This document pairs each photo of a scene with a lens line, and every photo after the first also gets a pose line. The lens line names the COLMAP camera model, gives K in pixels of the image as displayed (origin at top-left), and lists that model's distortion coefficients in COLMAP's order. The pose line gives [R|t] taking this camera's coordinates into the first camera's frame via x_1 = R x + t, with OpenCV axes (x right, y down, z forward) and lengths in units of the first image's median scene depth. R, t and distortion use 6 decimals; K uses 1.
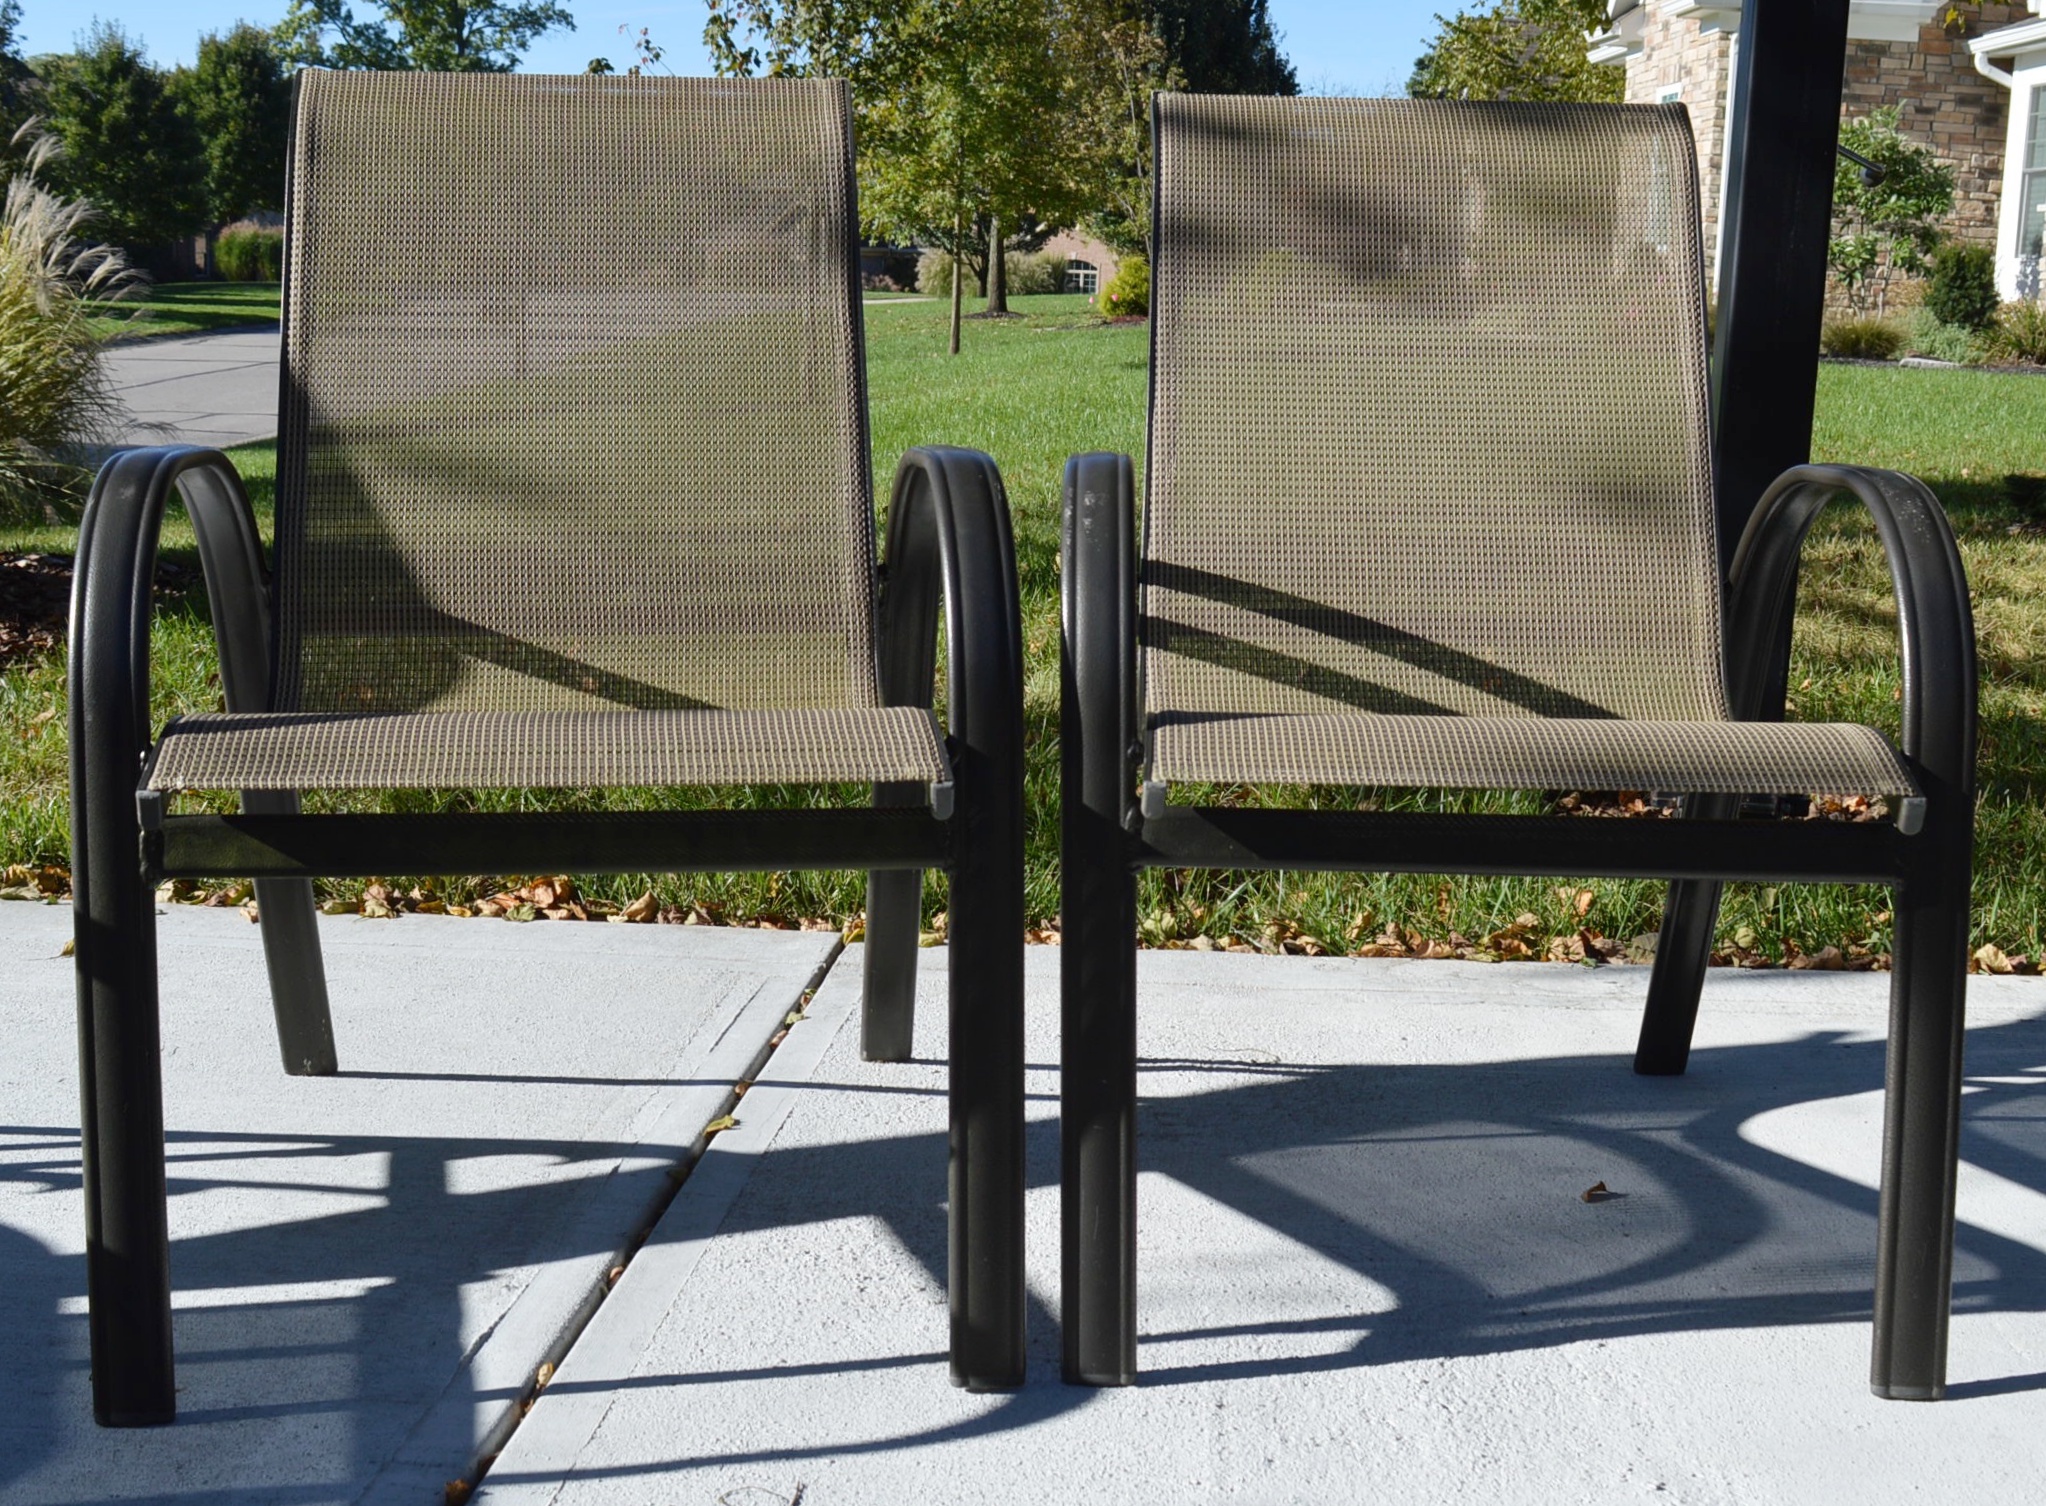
lens RADIAL K [[2536.7, 0, 1038.6], [0, 2536.7, 754.4], [0, 0, 1]] dist [-0.084447, 0.000000]
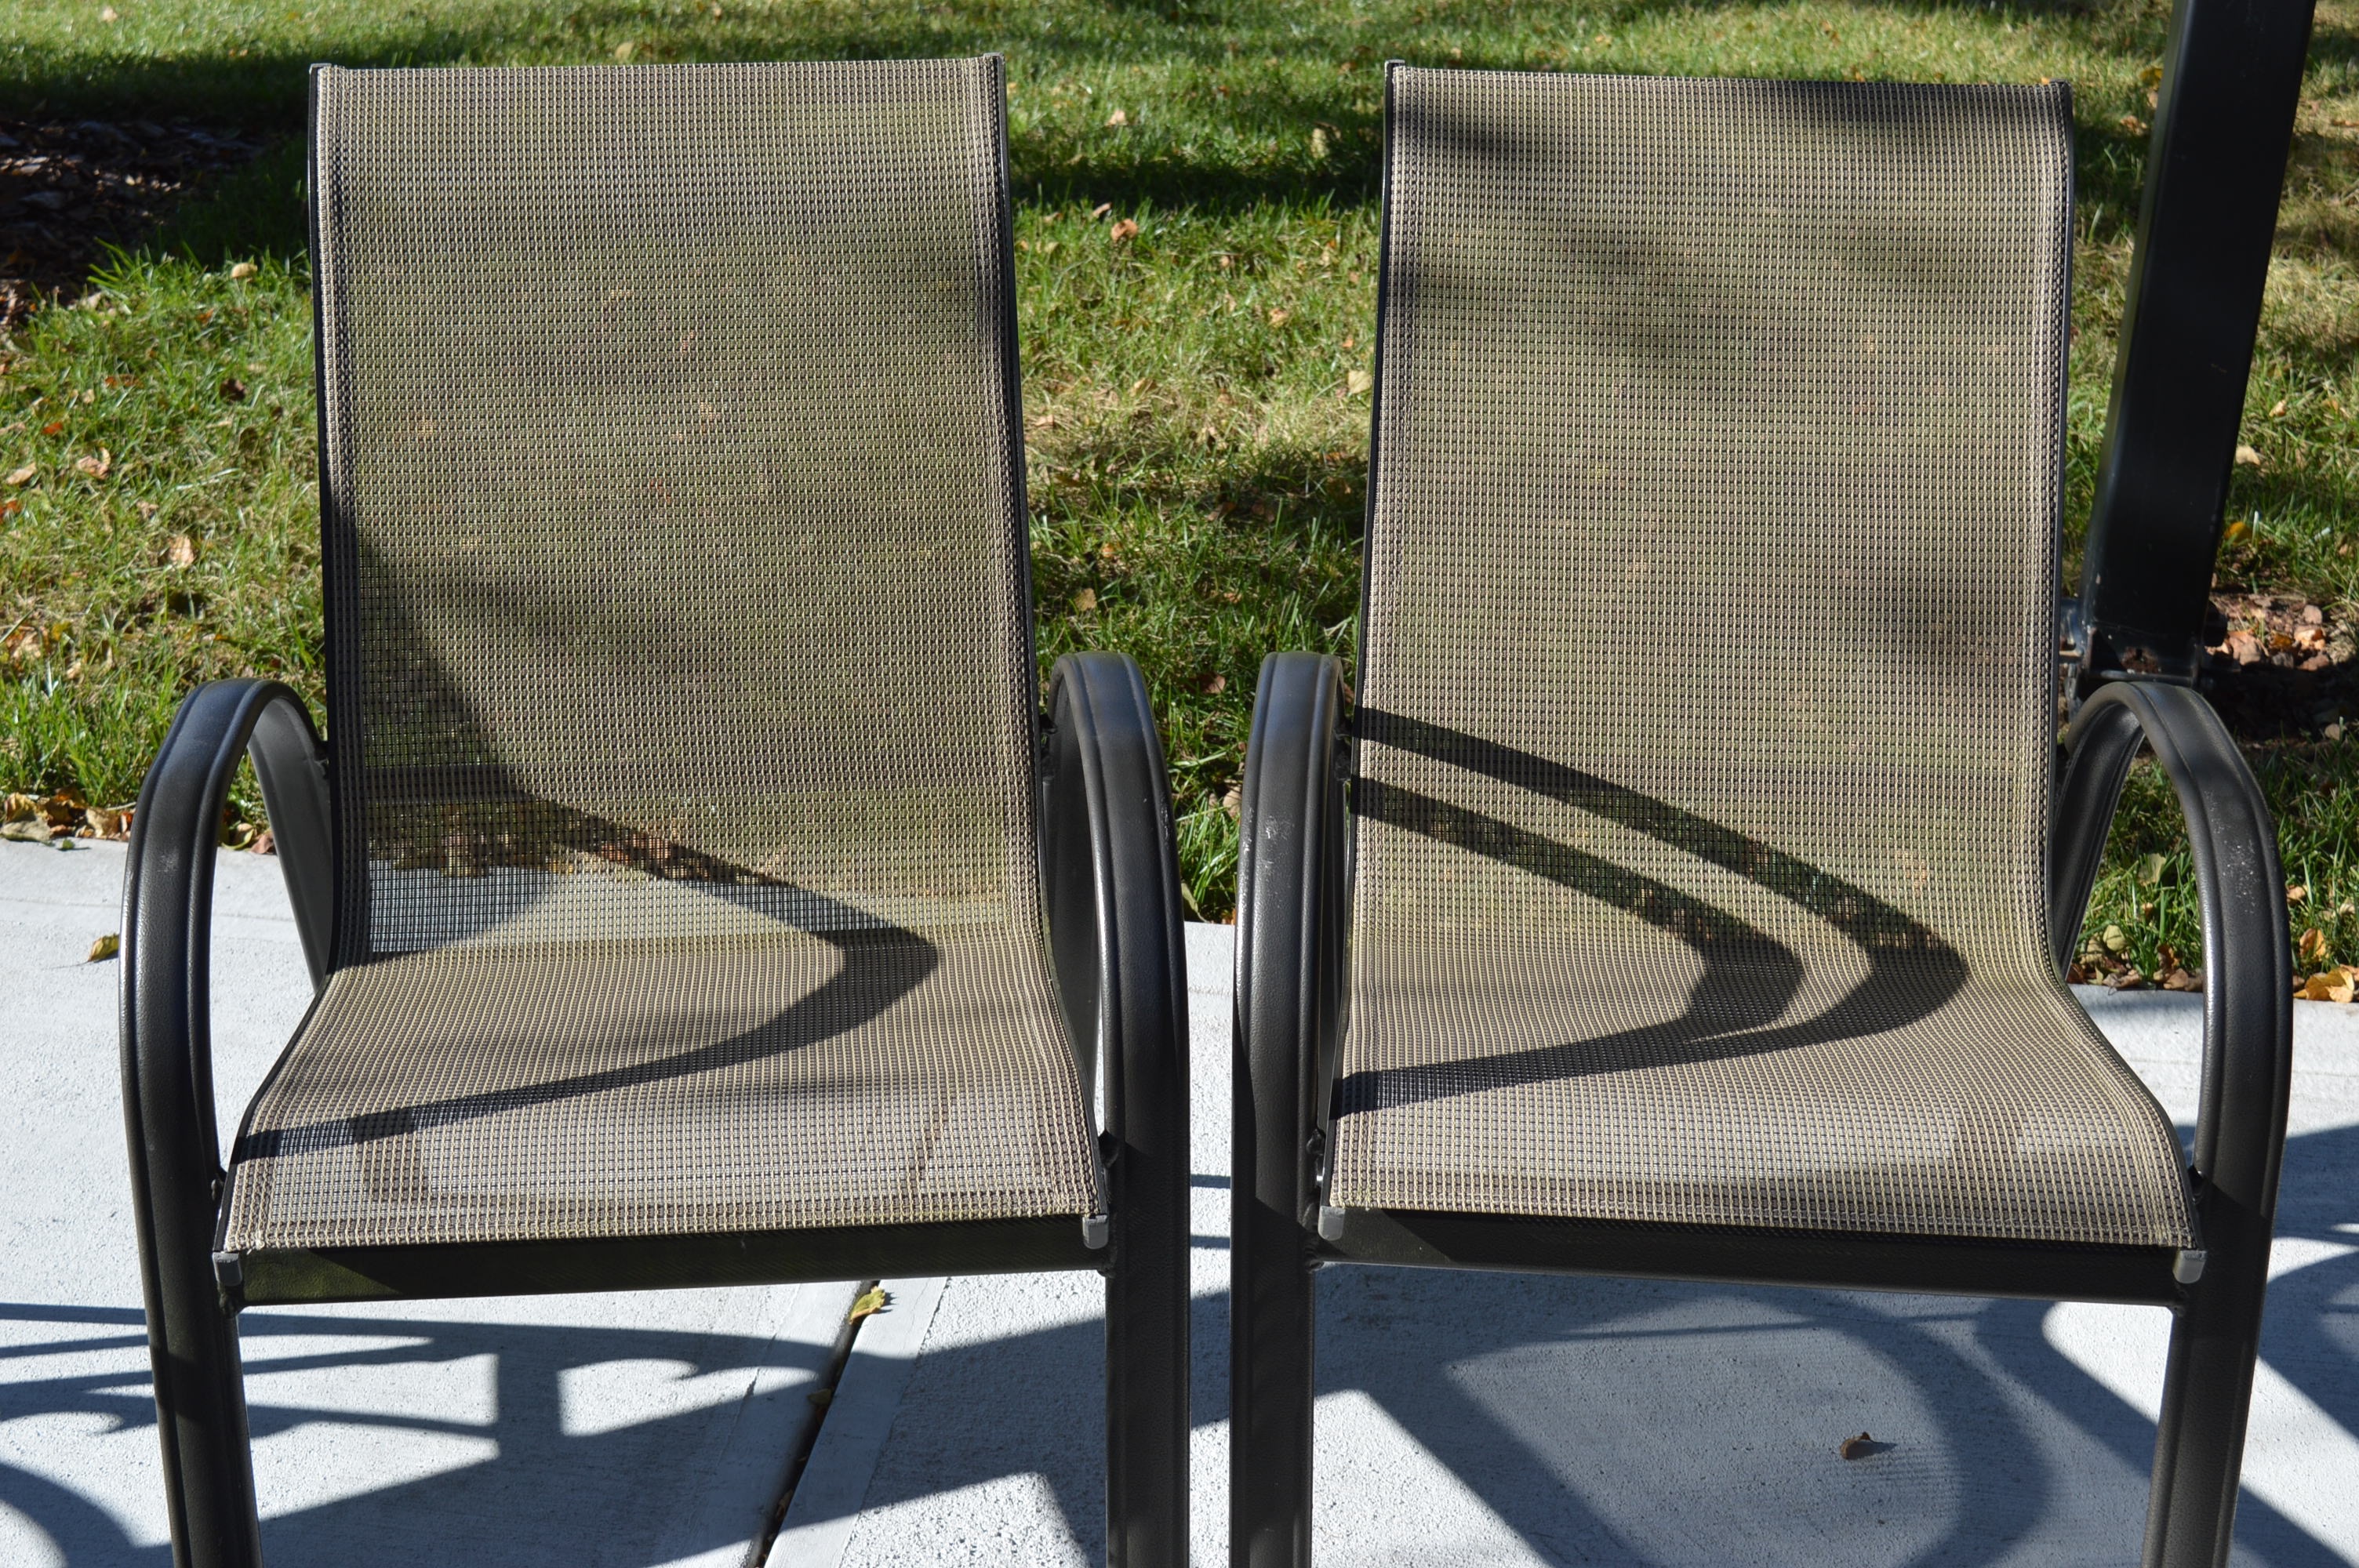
lens RADIAL K [[3457.1, 0, 1166.9], [0, 3457.1, 779.6], [0, 0, 1]] dist [-0.011597, 0.000000]
pose [[0.998784, 0.014077, -0.047242, 0.033606], [-0.001683, 0.967536, 0.252726, -0.348538], [0.049266, -0.252339, 0.966384, -0.116230]]
